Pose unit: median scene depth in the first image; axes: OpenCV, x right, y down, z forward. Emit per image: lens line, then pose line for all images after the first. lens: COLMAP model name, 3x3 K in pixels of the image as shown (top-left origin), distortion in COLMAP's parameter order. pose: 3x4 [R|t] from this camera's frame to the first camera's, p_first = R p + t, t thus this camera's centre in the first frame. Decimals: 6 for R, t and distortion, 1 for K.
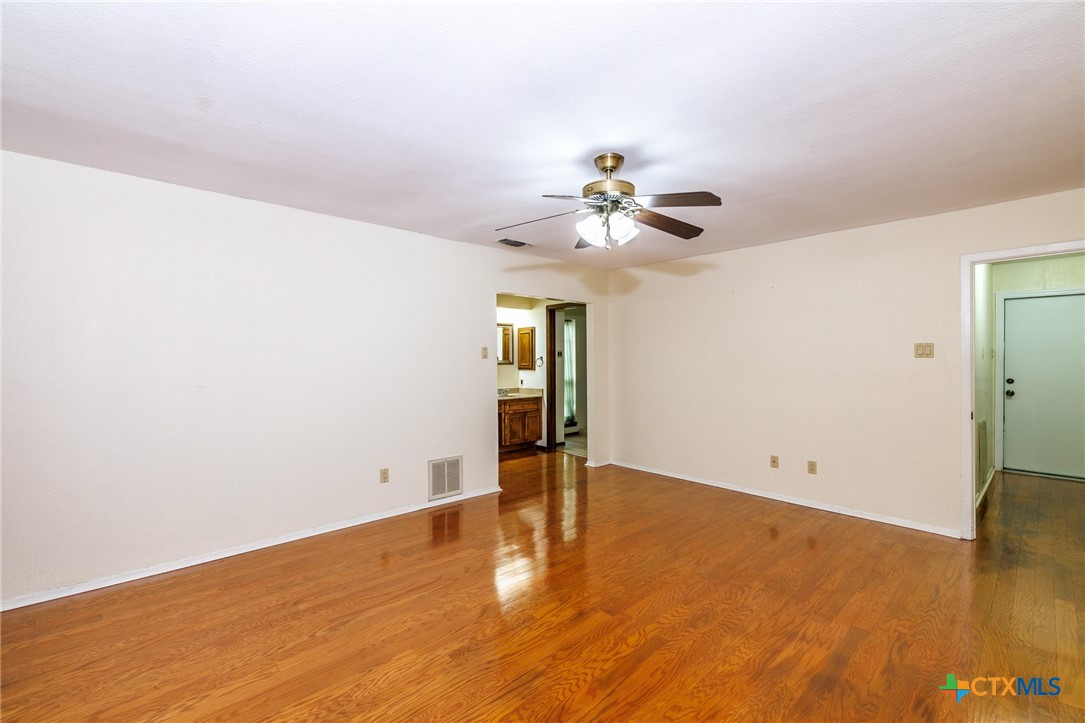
lens RADIAL K [[473.5, 0, 543.8], [0, 473.5, 358.5], [0, 0, 1]] dist [-0.003576, -0.000314]
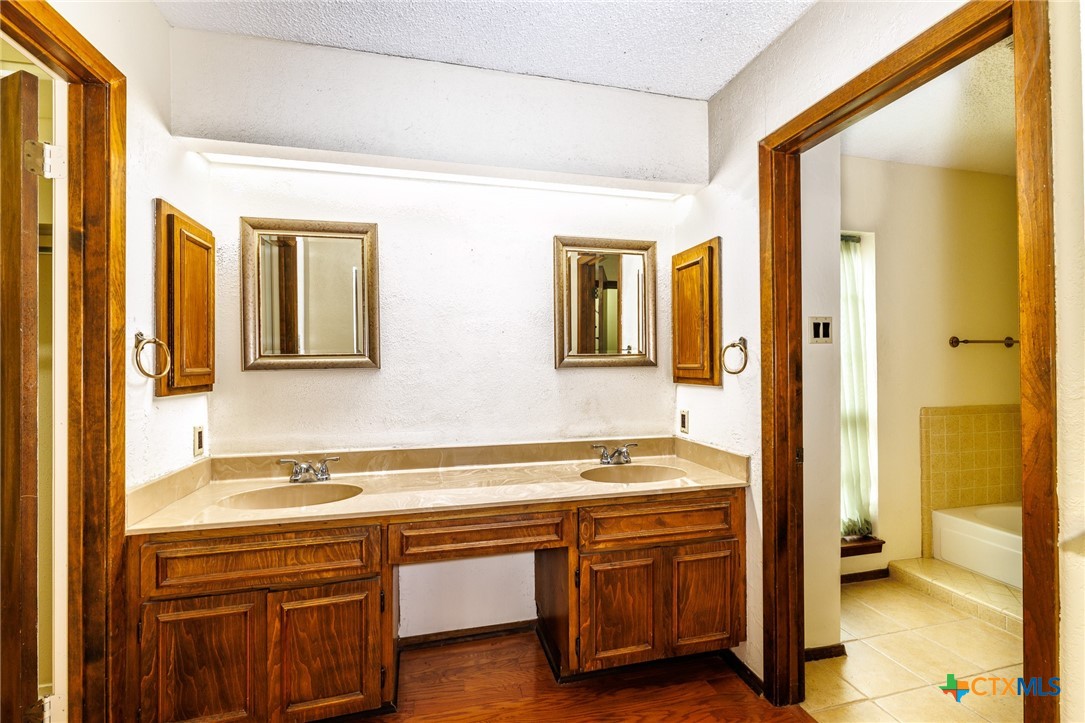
lens RADIAL K [[473.5, 0, 544.7], [0, 473.5, 357.4], [0, 0, 1]] dist [-0.003576, -0.000314]
pose [[0.875668, -0.004164, -0.482896, 0.026018], [-0.001469, 0.999935, -0.011285, 0.010397], [0.482911, 0.010591, 0.875605, 0.689290]]
